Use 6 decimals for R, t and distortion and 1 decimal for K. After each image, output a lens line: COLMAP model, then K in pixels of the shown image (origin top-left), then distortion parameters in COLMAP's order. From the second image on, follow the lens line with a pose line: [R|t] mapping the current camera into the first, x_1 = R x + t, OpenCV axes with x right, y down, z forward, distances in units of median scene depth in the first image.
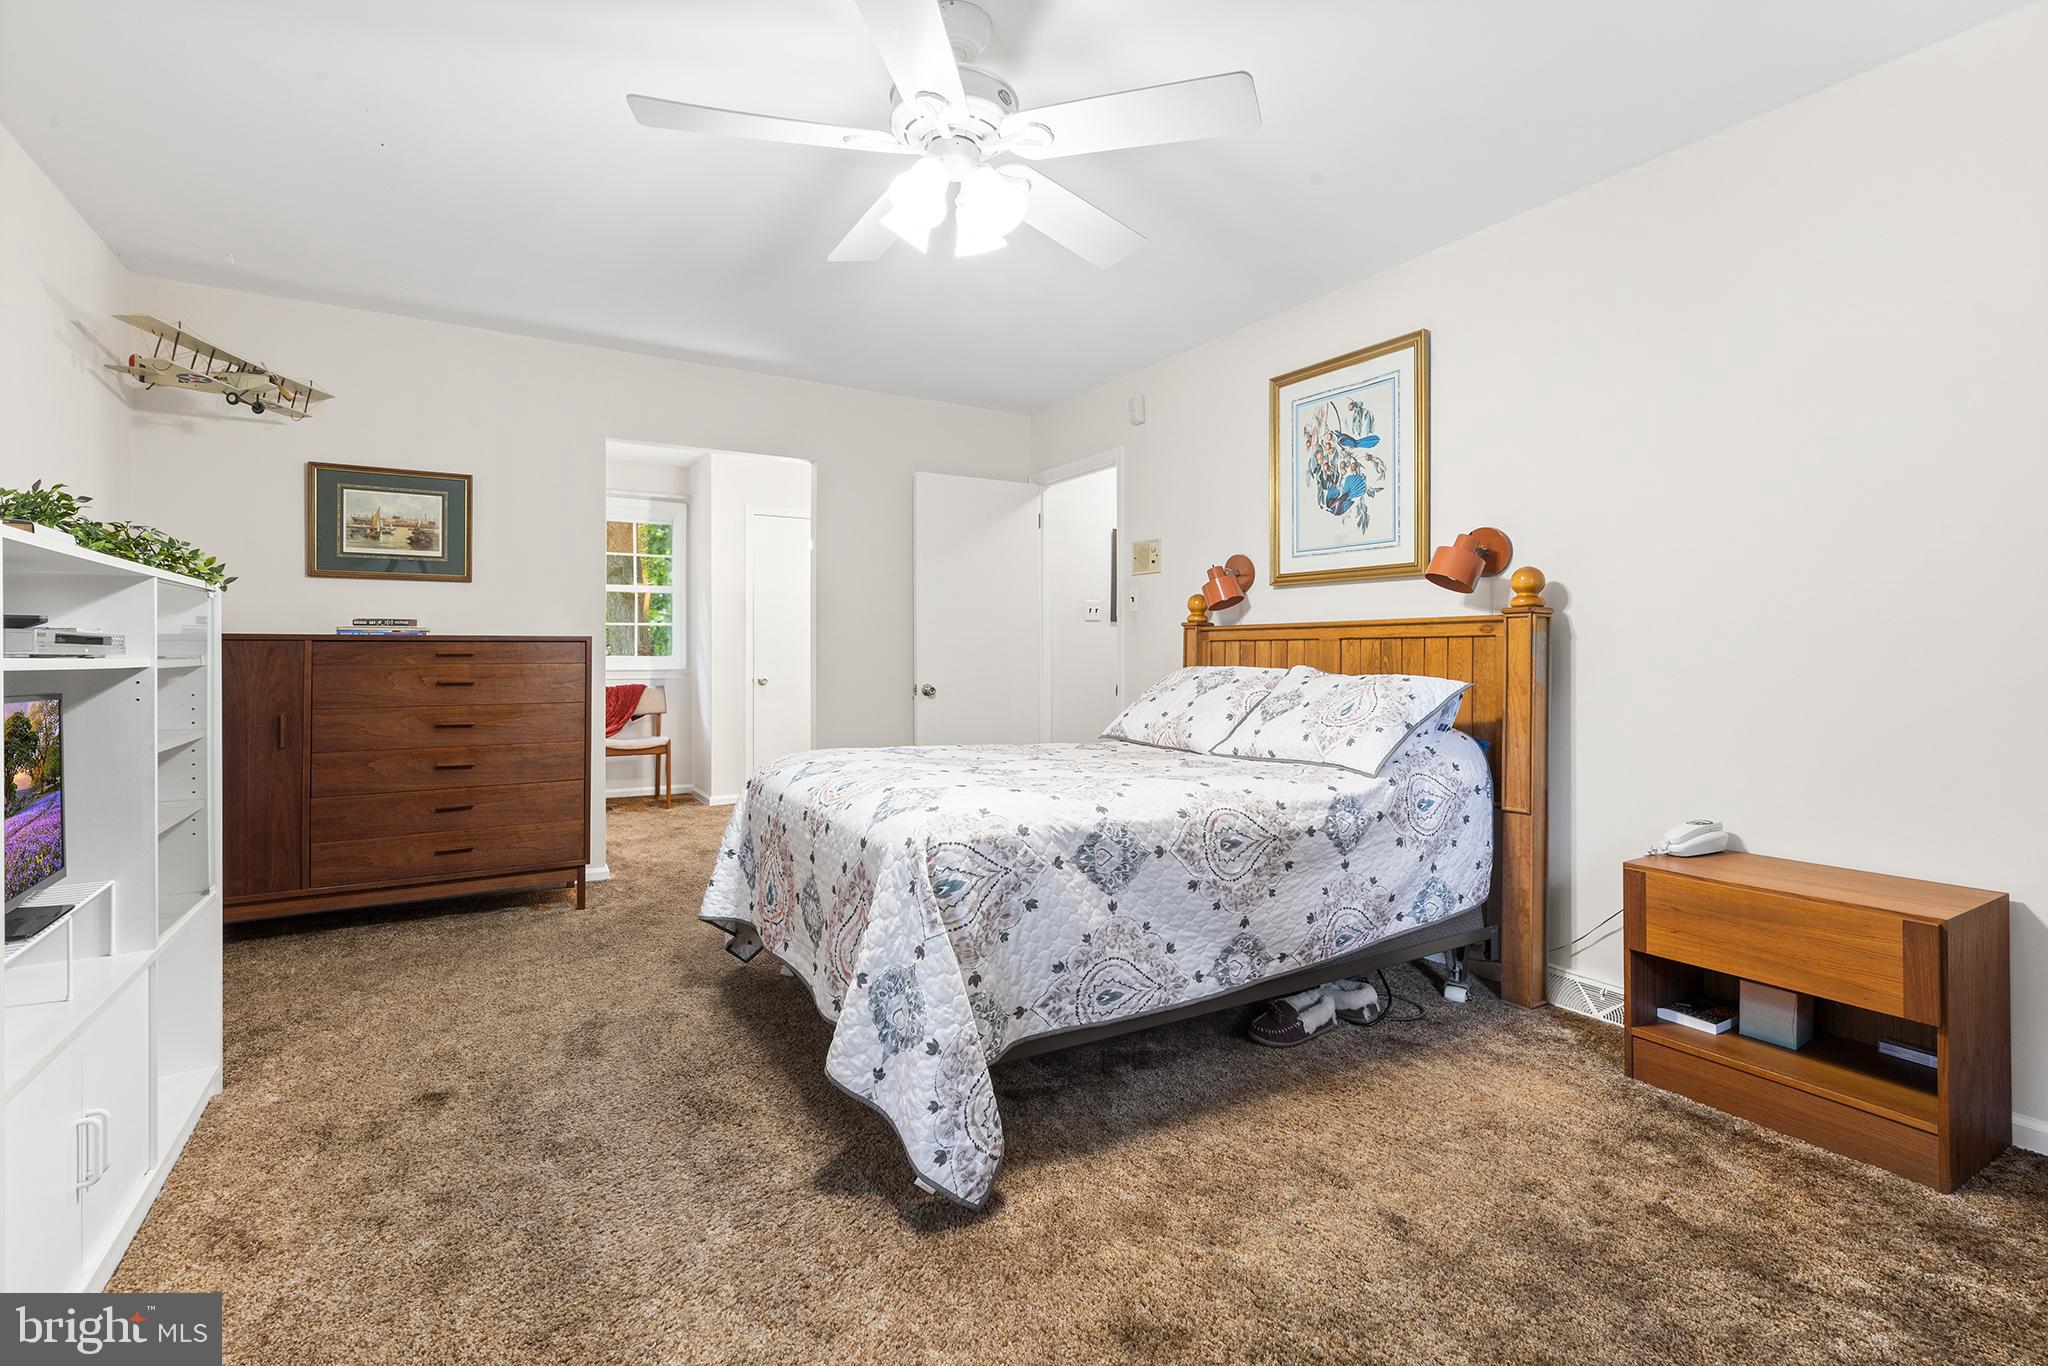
lens RADIAL K [[932.1, 0, 1017.0], [0, 932.1, 649.2], [0, 0, 1]] dist [0.002341, 0.000075]
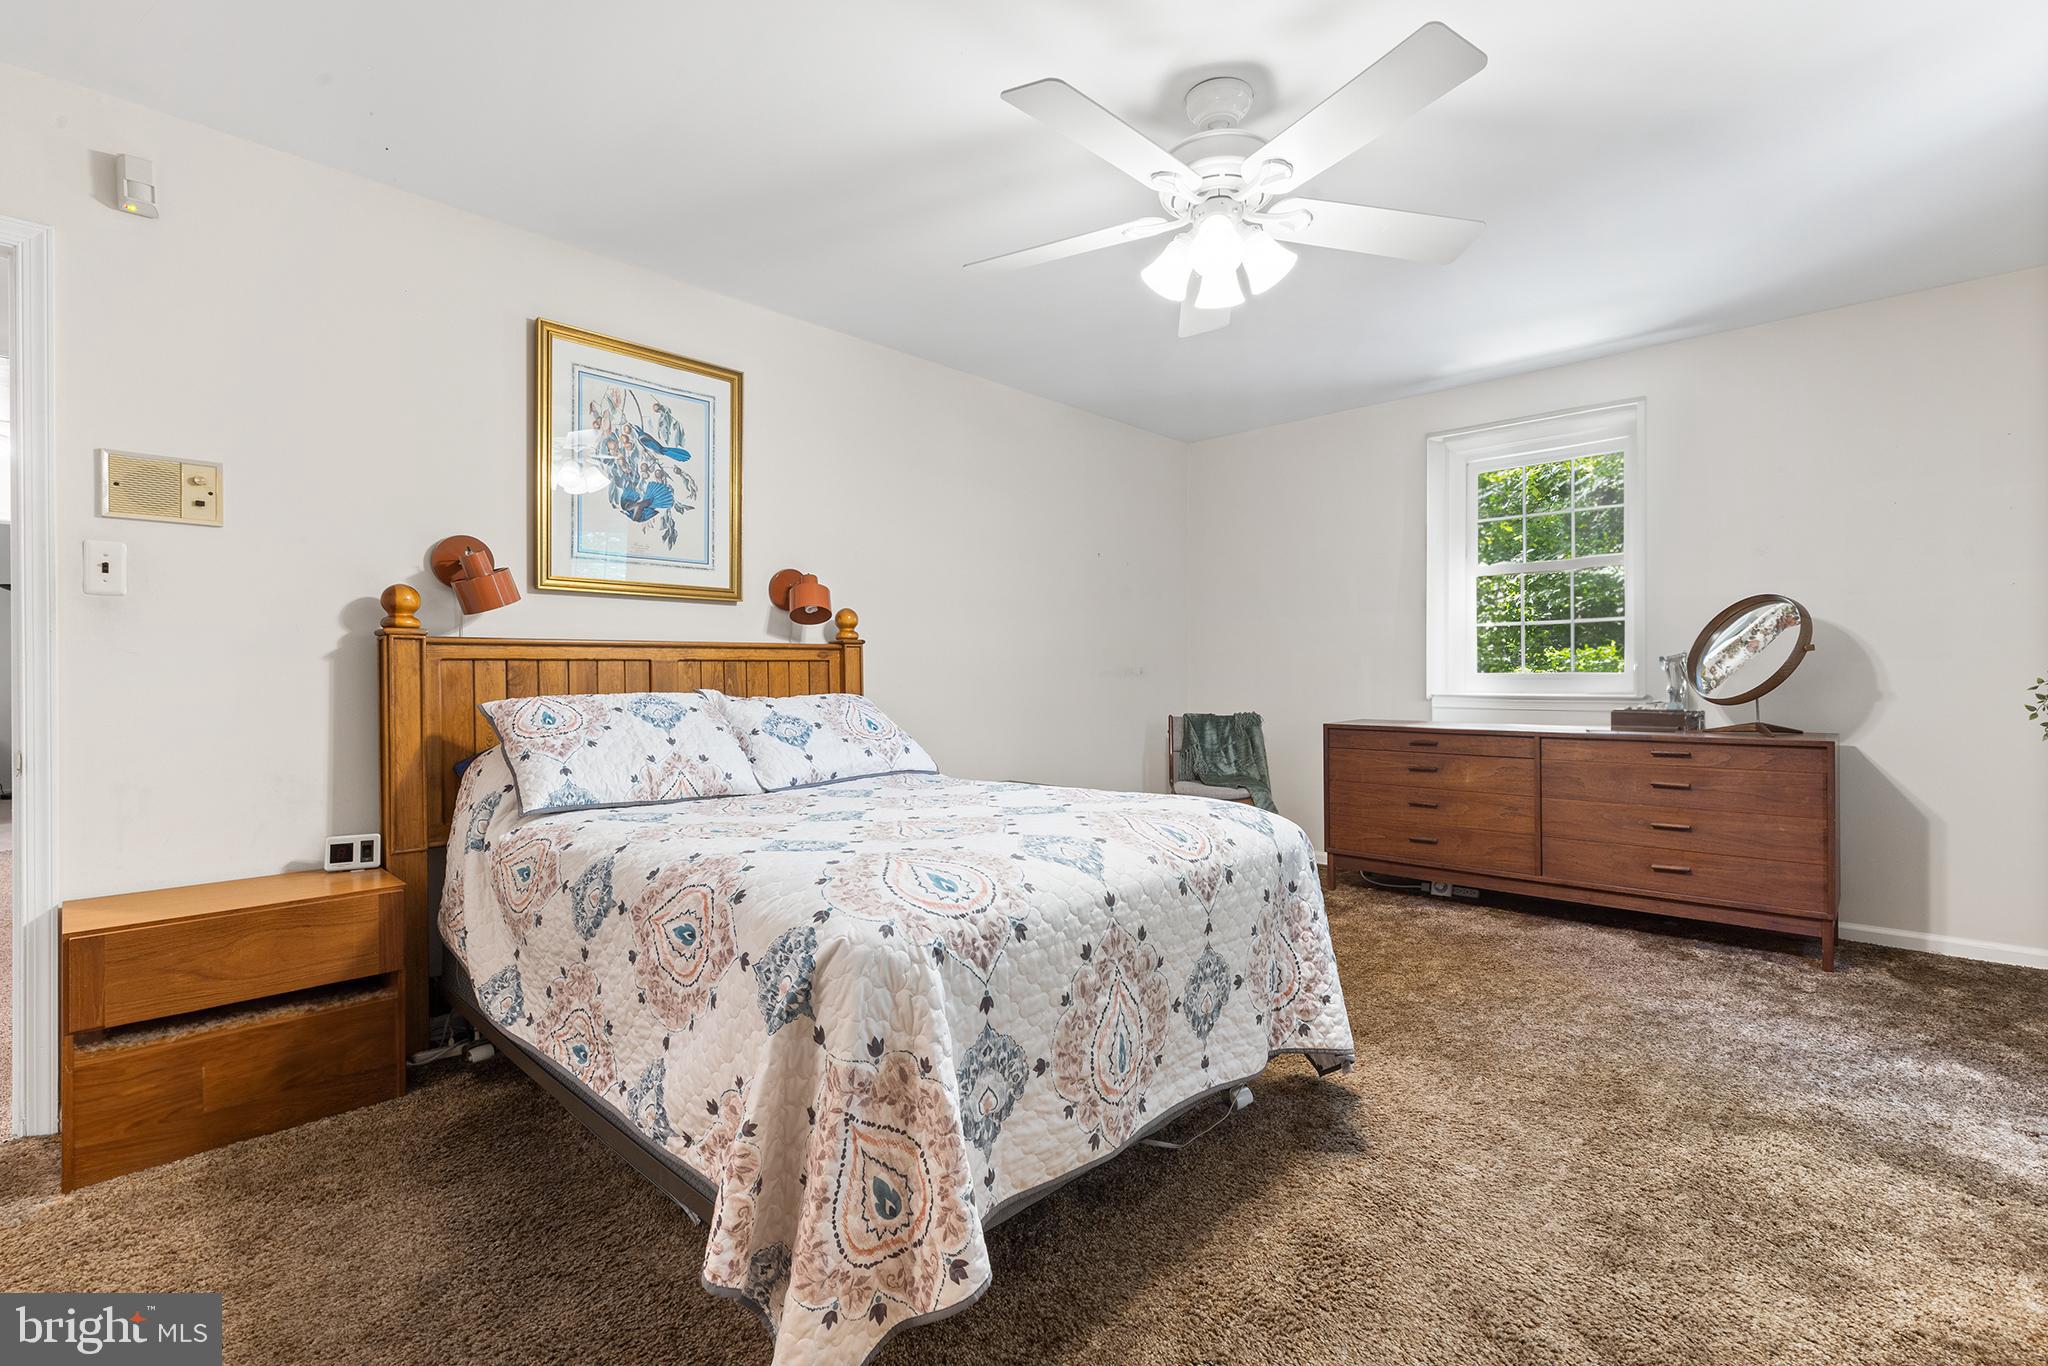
lens RADIAL K [[932.1, 0, 1023.6], [0, 932.1, 677.8], [0, 0, 1]] dist [0.002341, 0.000075]
pose [[-0.259053, -0.005017, 0.965850, -0.632974], [-0.000938, 0.999987, 0.004943, 0.001314], [-0.965863, 0.000375, -0.259054, 0.899642]]
